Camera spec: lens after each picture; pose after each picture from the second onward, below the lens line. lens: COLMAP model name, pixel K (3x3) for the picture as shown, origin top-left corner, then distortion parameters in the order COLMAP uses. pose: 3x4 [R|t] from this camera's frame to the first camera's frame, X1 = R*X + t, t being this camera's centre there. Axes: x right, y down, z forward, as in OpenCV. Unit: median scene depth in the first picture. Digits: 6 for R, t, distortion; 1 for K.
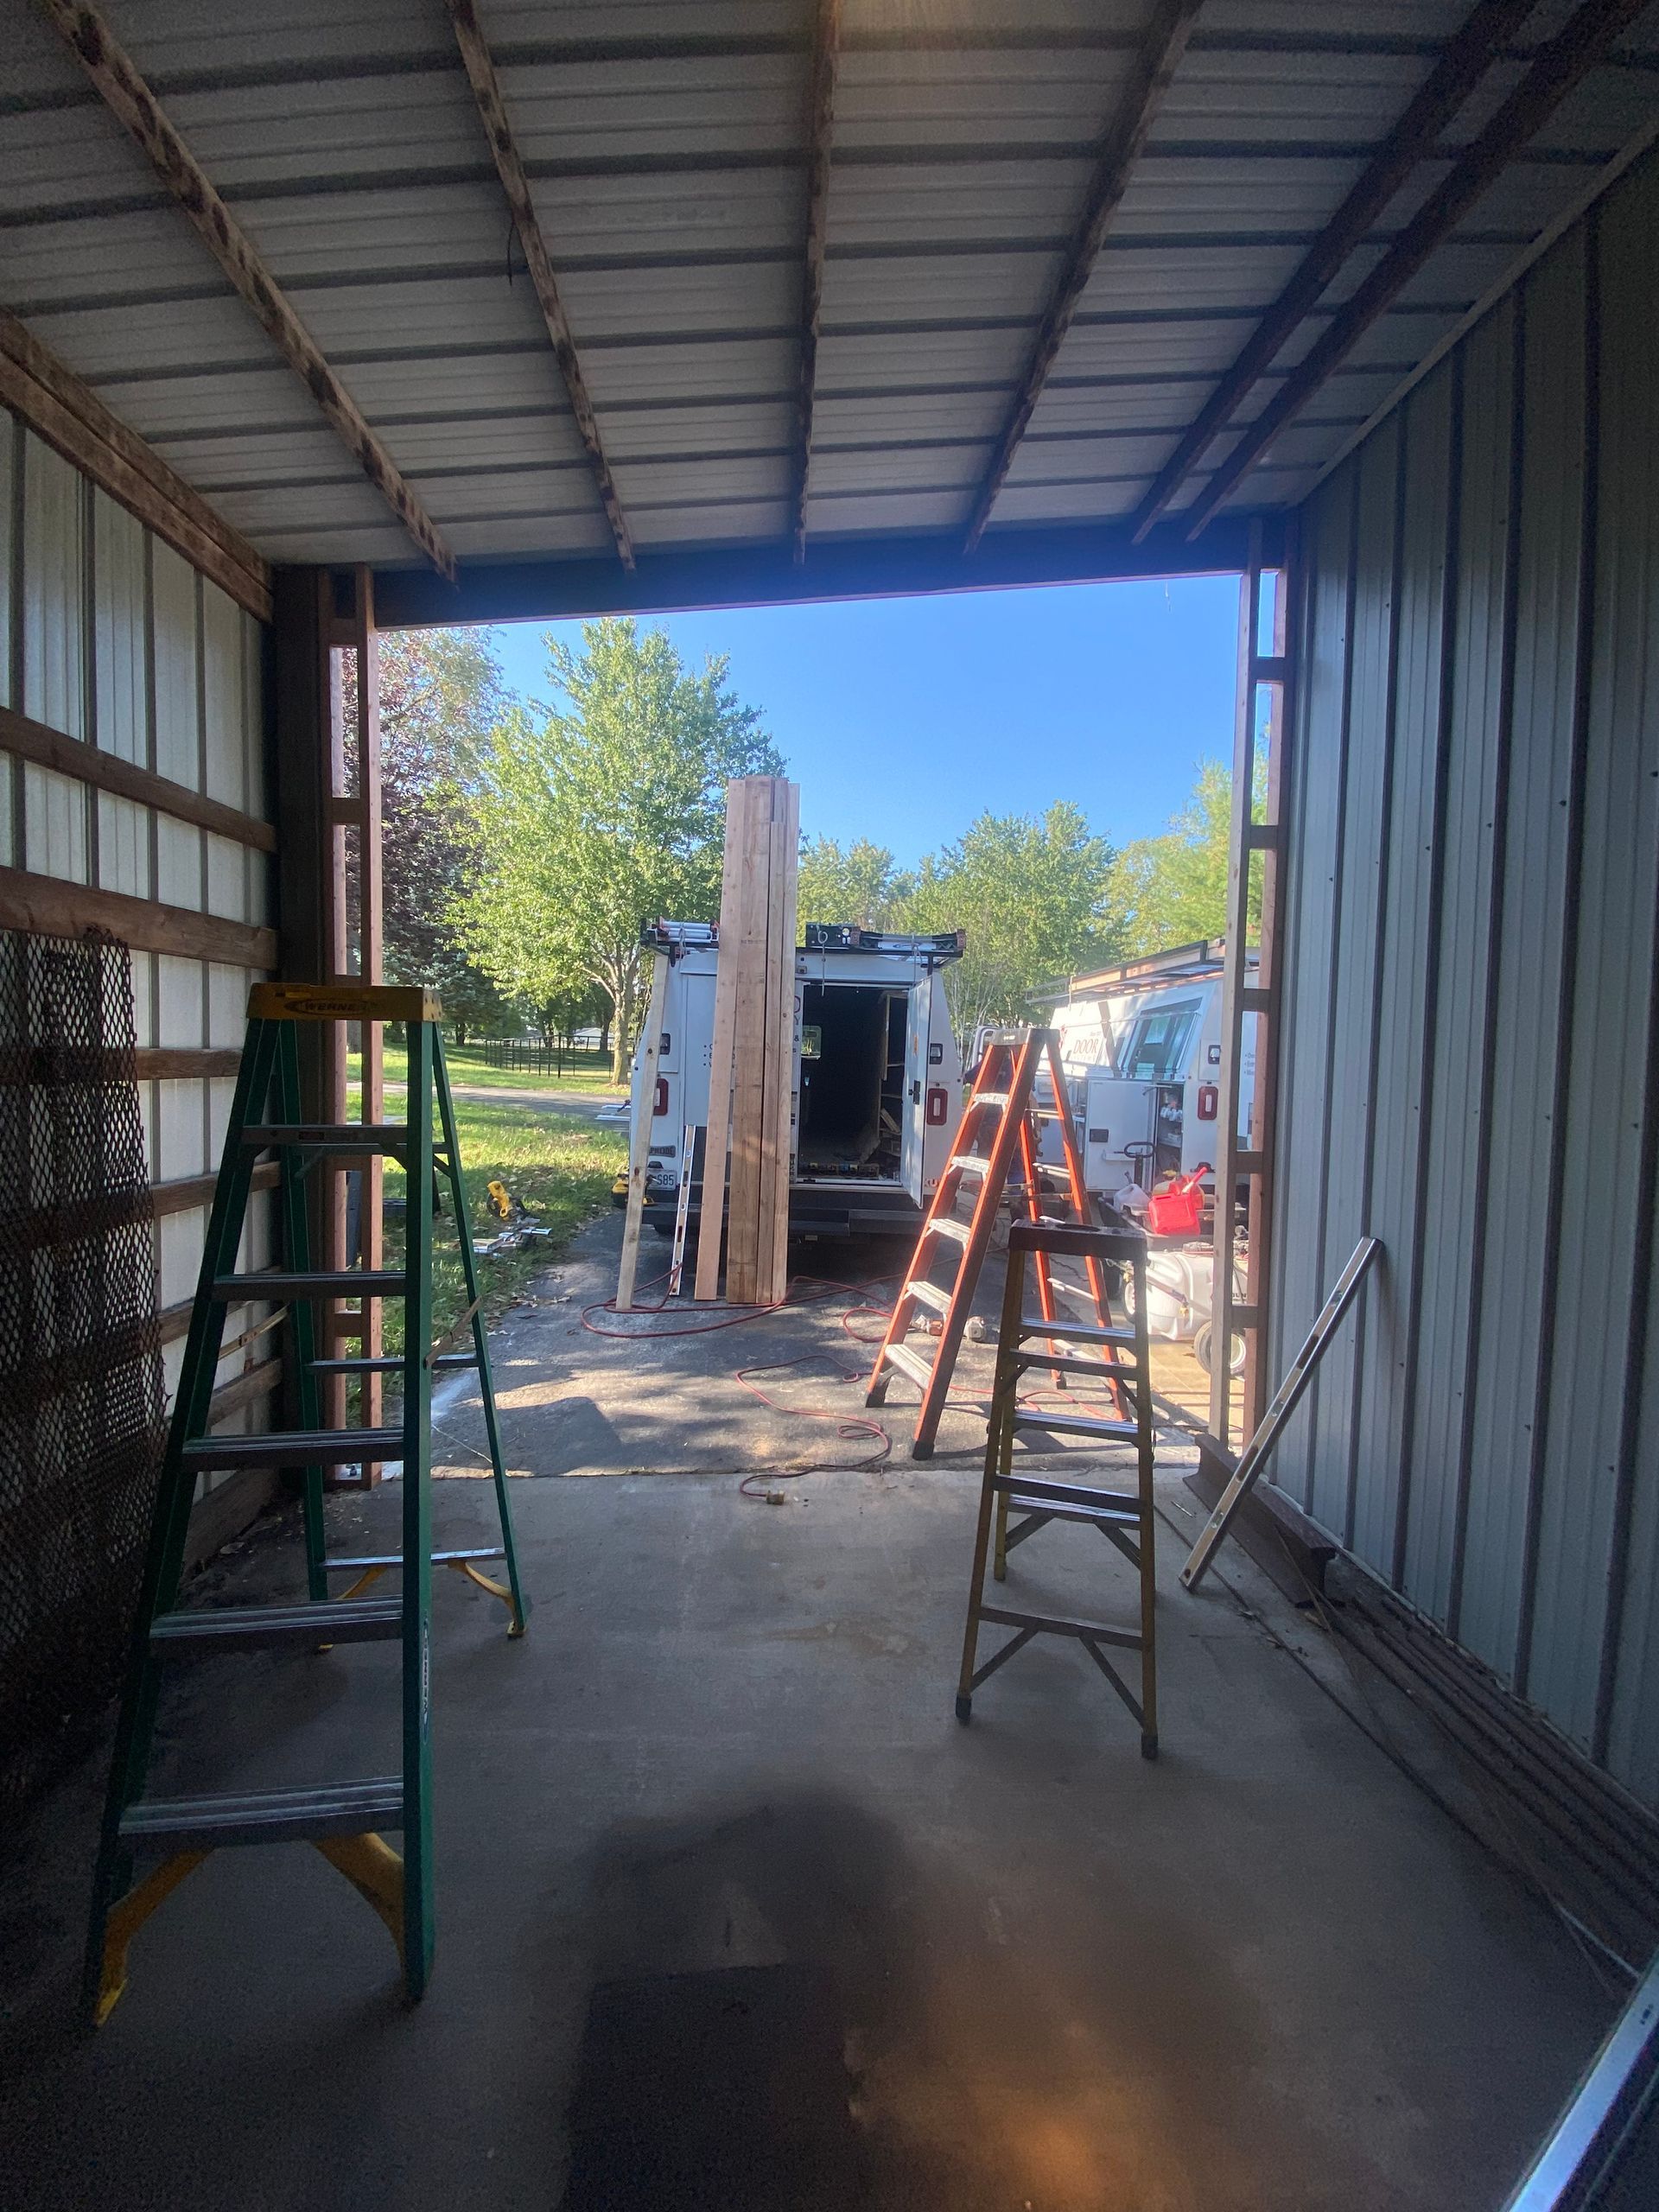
lens RADIAL K [[889.0, 0, 829.5], [0, 889.0, 1106.0], [0, 0, 1]] dist [-0.000491, -0.012093]
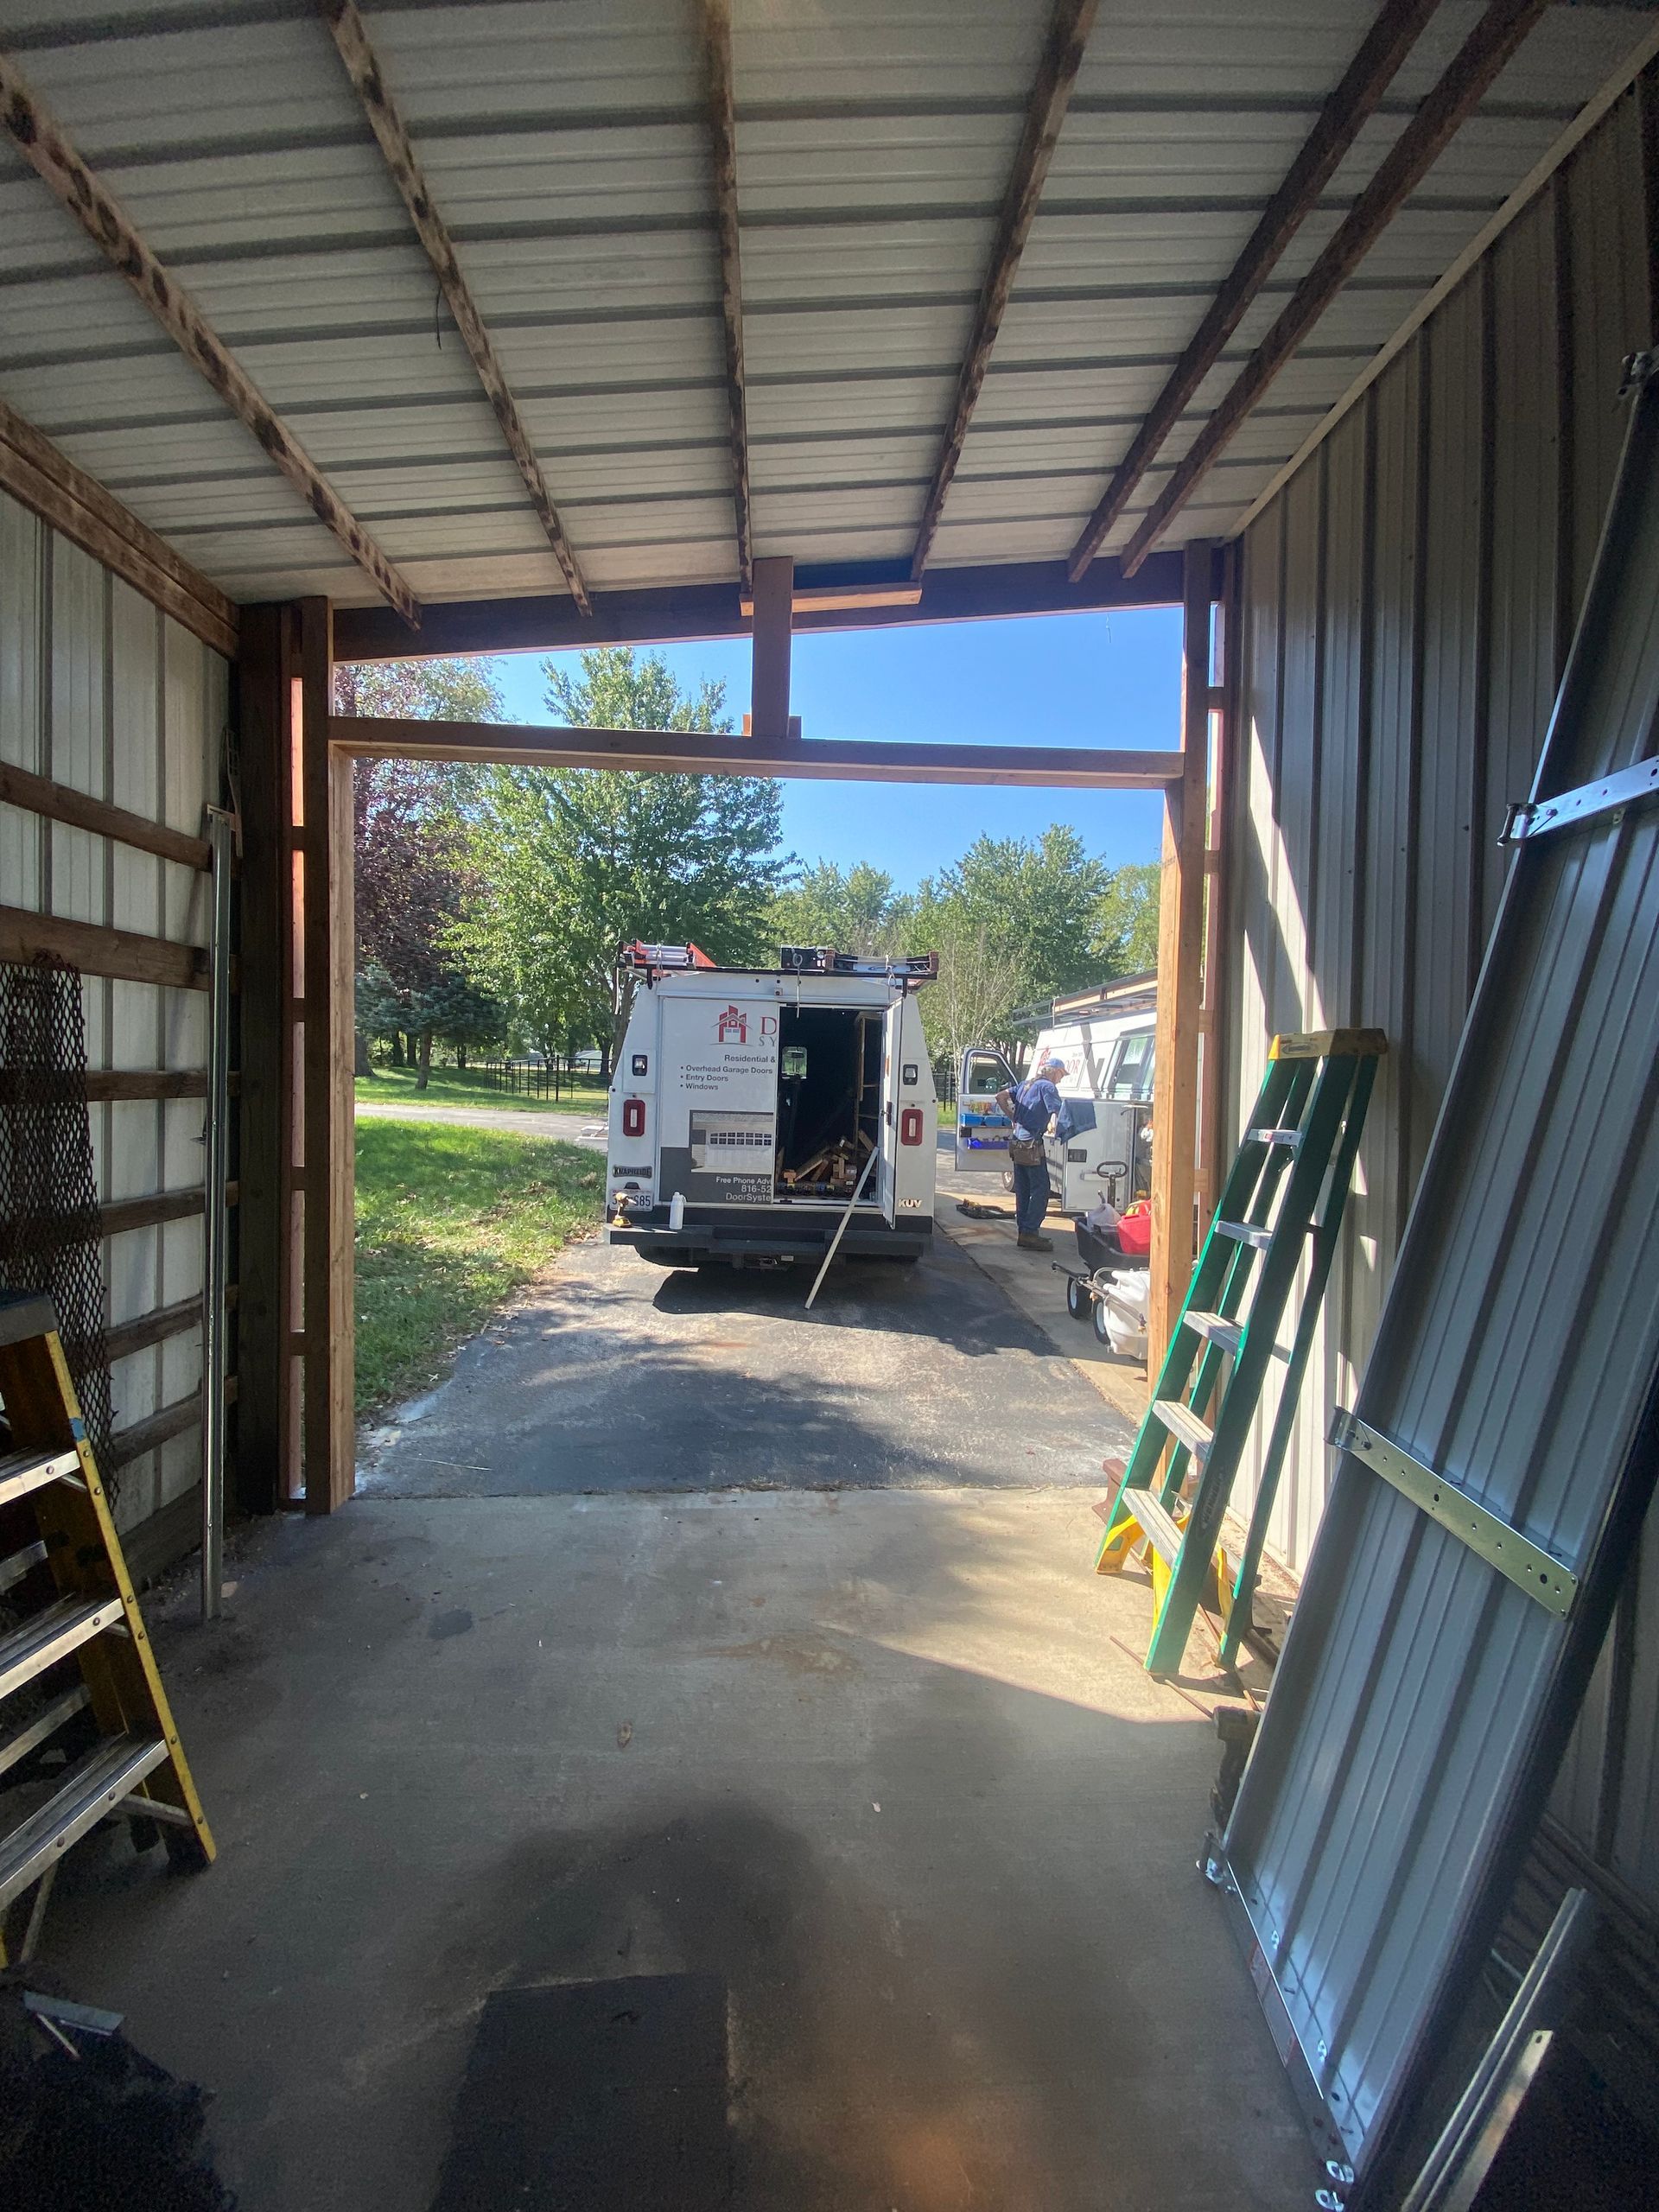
lens RADIAL K [[889.0, 0, 829.5], [0, 889.0, 1106.0], [0, 0, 1]] dist [-0.000491, -0.012093]
pose [[0.999995, -0.002196, -0.002139, 0.079203], [0.002143, 0.999699, -0.024431, 0.002901], [0.002192, 0.024426, 0.999699, -0.019869]]
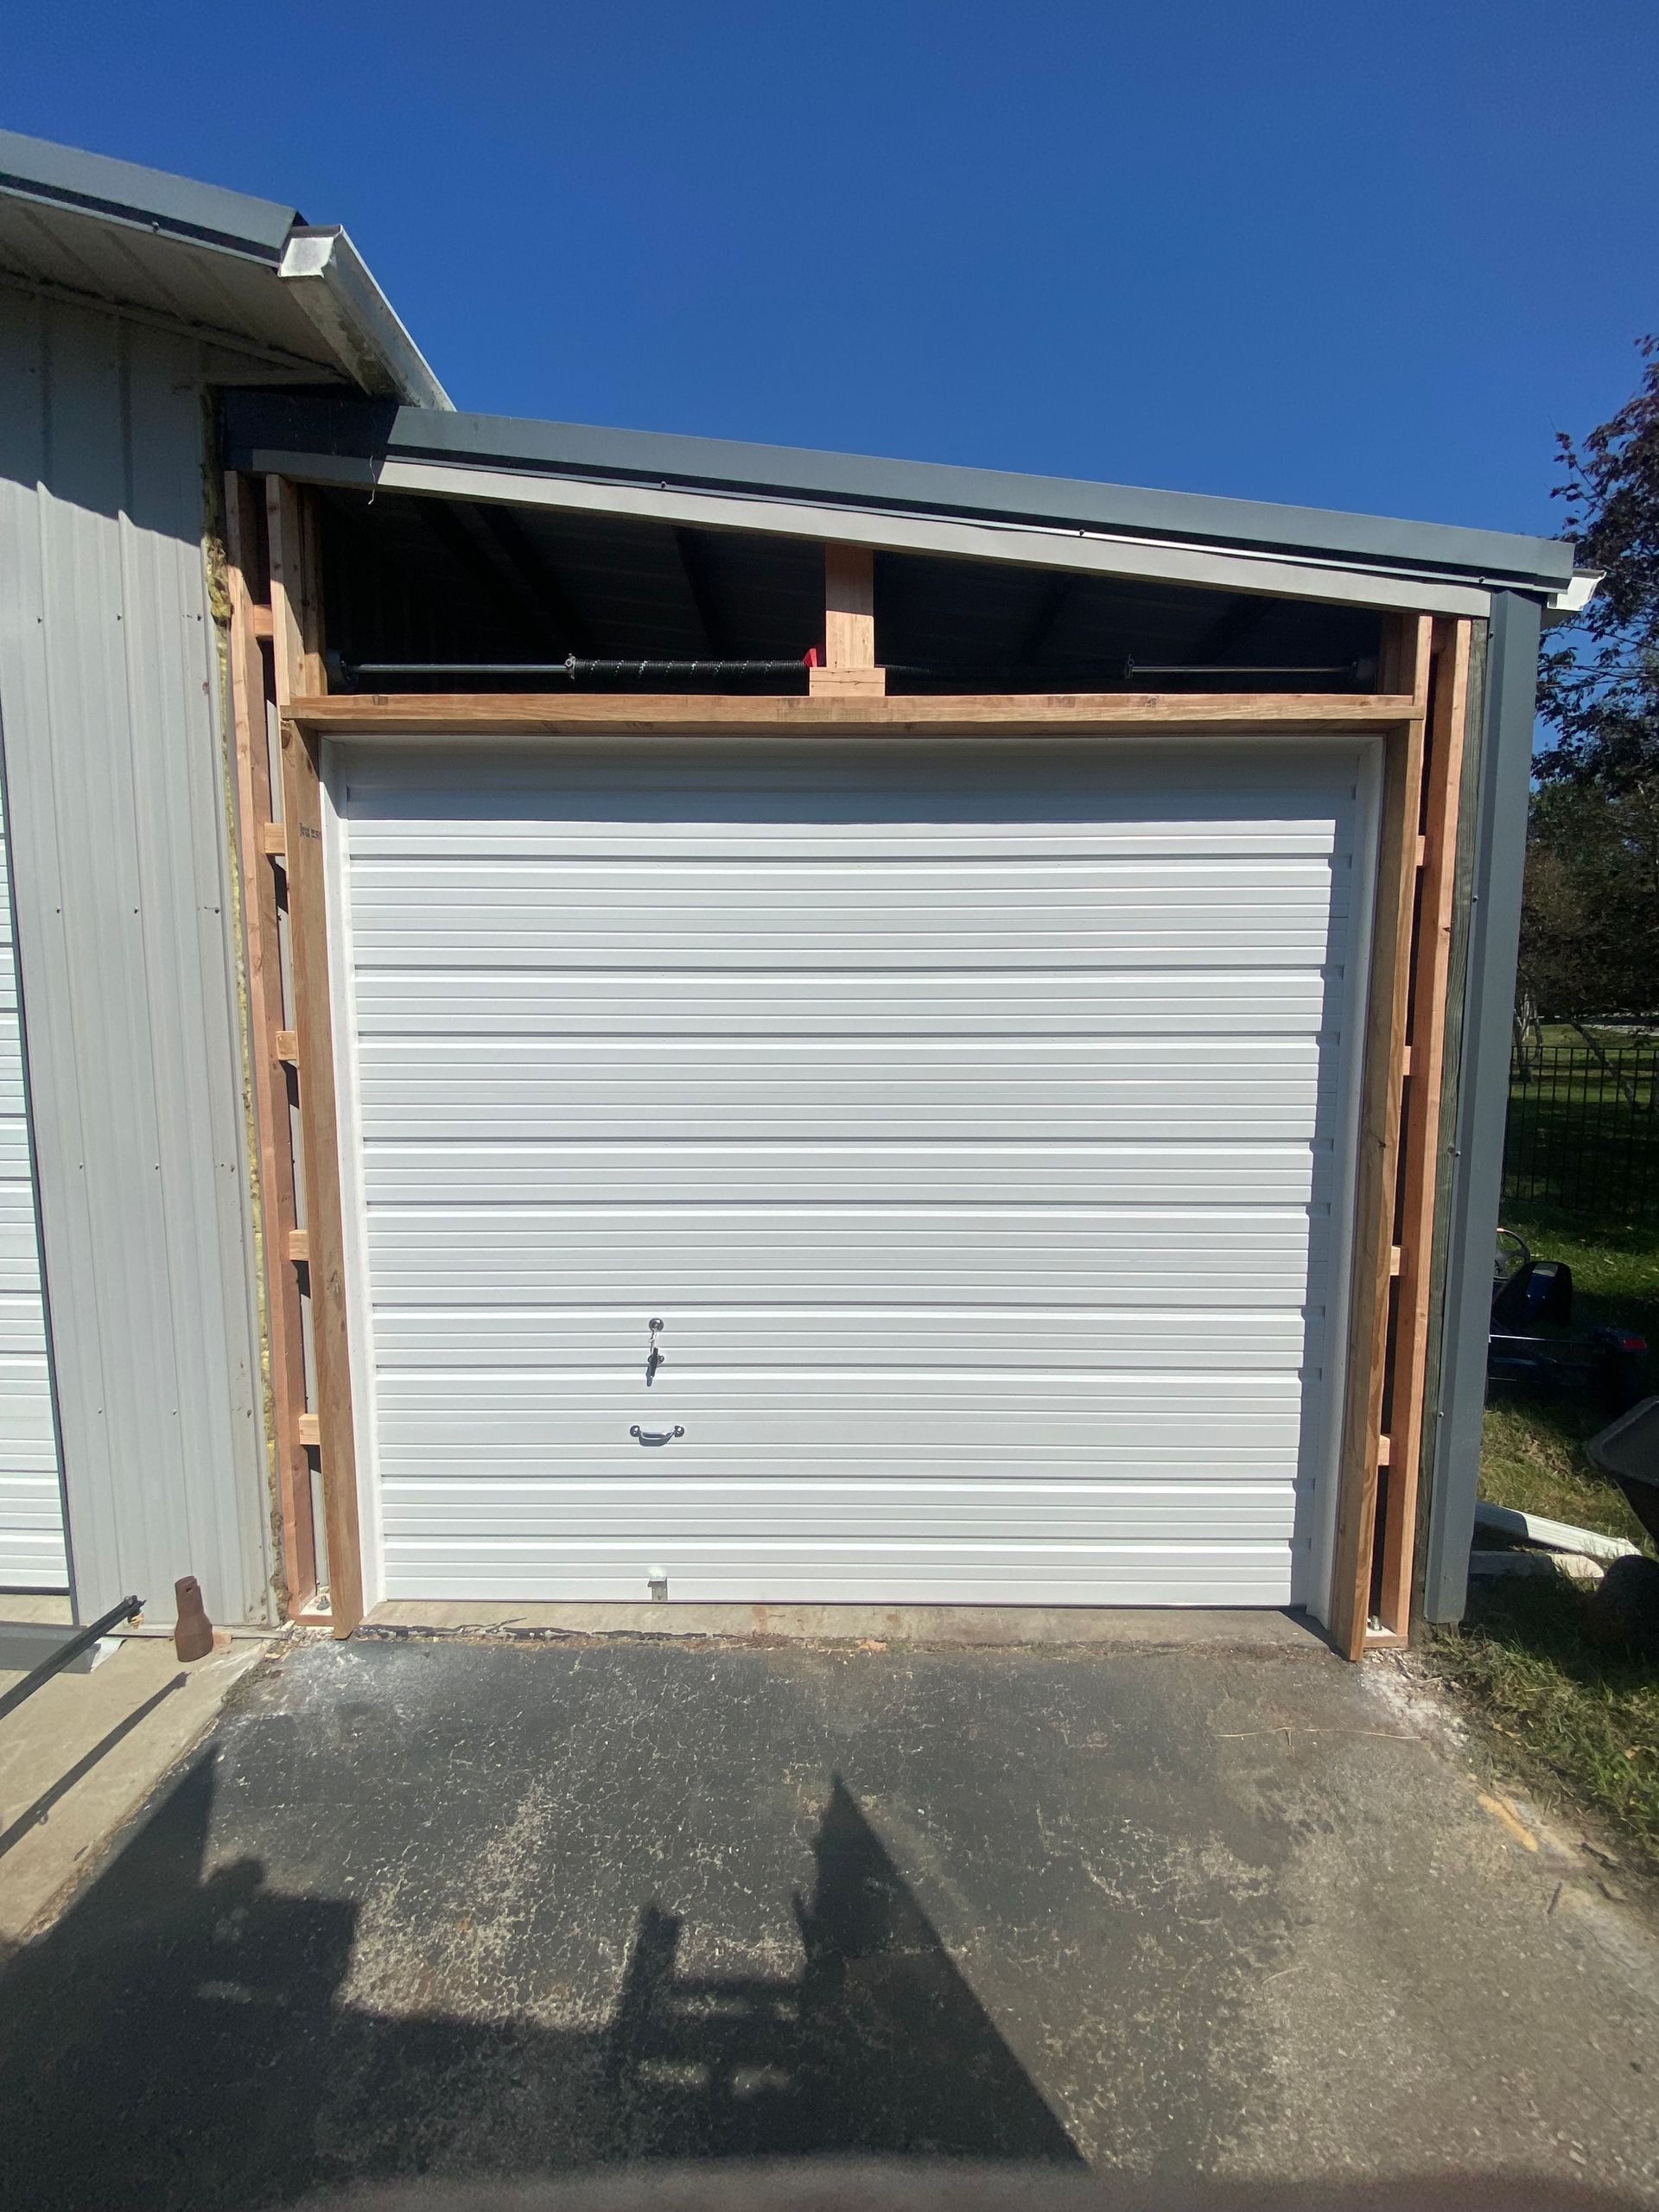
lens RADIAL K [[889.0, 0, 829.5], [0, 889.0, 1106.0], [0, 0, 1]] dist [-0.000491, -0.012093]
pose [[-0.996973, -0.030172, 0.071660, -0.067750], [-0.019386, 0.988991, 0.146700, -0.257535], [-0.075297, 0.144867, -0.986582, 2.304770]]
